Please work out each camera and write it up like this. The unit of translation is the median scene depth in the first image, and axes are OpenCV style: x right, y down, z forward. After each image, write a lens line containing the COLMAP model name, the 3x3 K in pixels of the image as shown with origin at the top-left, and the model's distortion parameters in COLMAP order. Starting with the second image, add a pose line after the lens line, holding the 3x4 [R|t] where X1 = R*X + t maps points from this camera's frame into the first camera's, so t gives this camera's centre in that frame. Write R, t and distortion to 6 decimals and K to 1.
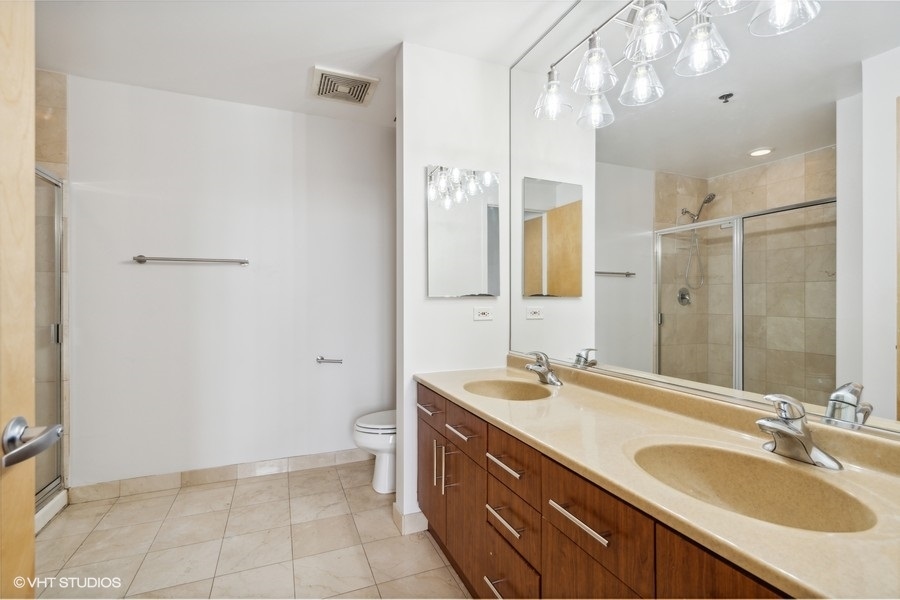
lens RADIAL K [[415.1, 0, 450.0], [0, 415.1, 300.0], [0, 0, 1]] dist [-0.001659, -0.000271]
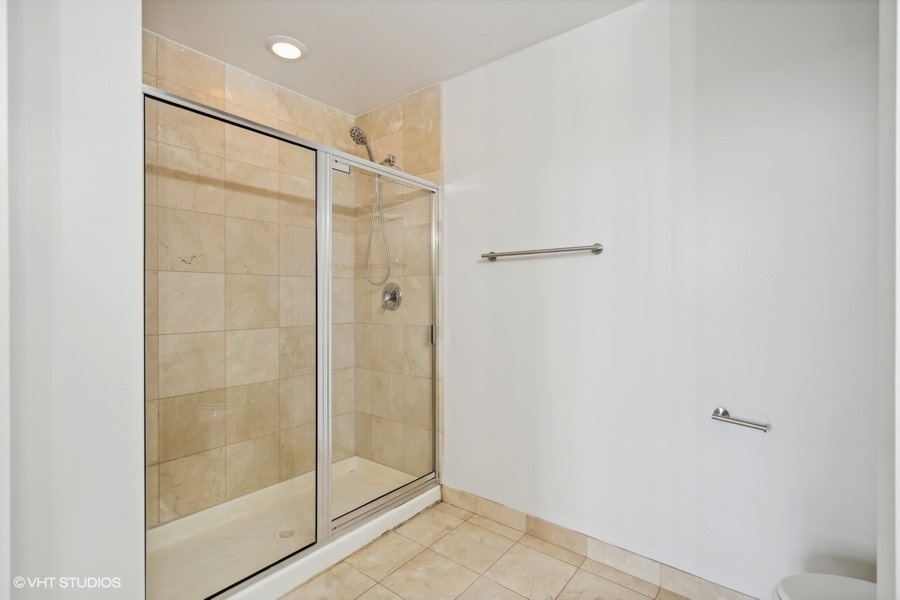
lens RADIAL K [[415.1, 0, 450.0], [0, 415.1, 300.0], [0, 0, 1]] dist [-0.001659, -0.000271]
pose [[0.491483, 0.004865, -0.870873, -0.016145], [-0.006526, 0.999977, 0.001903, -0.006772], [0.870862, 0.004748, 0.491504, 0.498691]]
